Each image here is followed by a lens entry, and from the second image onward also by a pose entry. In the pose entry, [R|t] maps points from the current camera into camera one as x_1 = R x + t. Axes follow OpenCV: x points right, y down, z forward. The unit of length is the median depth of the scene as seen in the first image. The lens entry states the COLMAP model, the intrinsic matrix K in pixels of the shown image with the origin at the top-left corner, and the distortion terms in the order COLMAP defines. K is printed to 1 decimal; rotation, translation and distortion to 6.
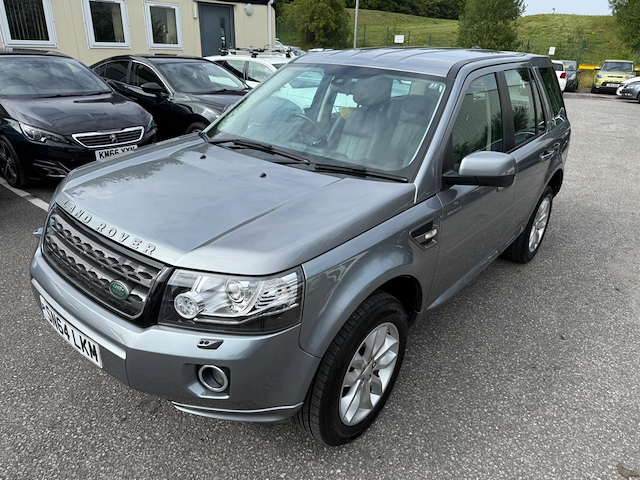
lens RADIAL K [[455.7, 0, 320.7], [0, 455.7, 241.5], [0, 0, 1]] dist [0.014598, -0.017806]
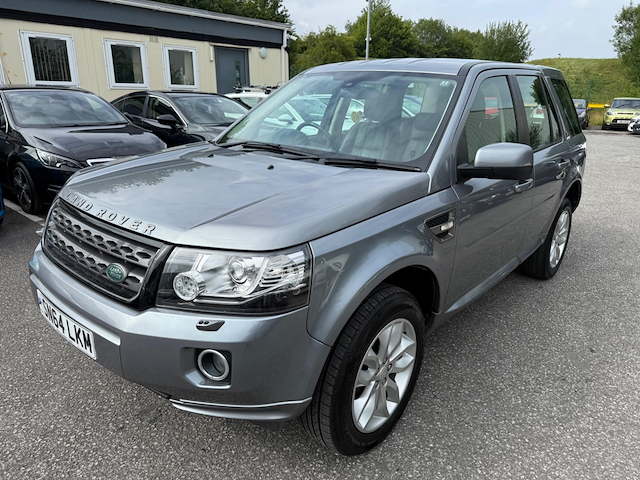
lens RADIAL K [[455.7, 0, 322.4], [0, 455.7, 241.4], [0, 0, 1]] dist [0.014598, -0.017806]
pose [[0.999605, -0.009255, -0.026554, 0.007309], [0.006715, 0.995532, -0.094187, 0.097050], [0.027308, 0.093971, 0.995200, 0.048116]]
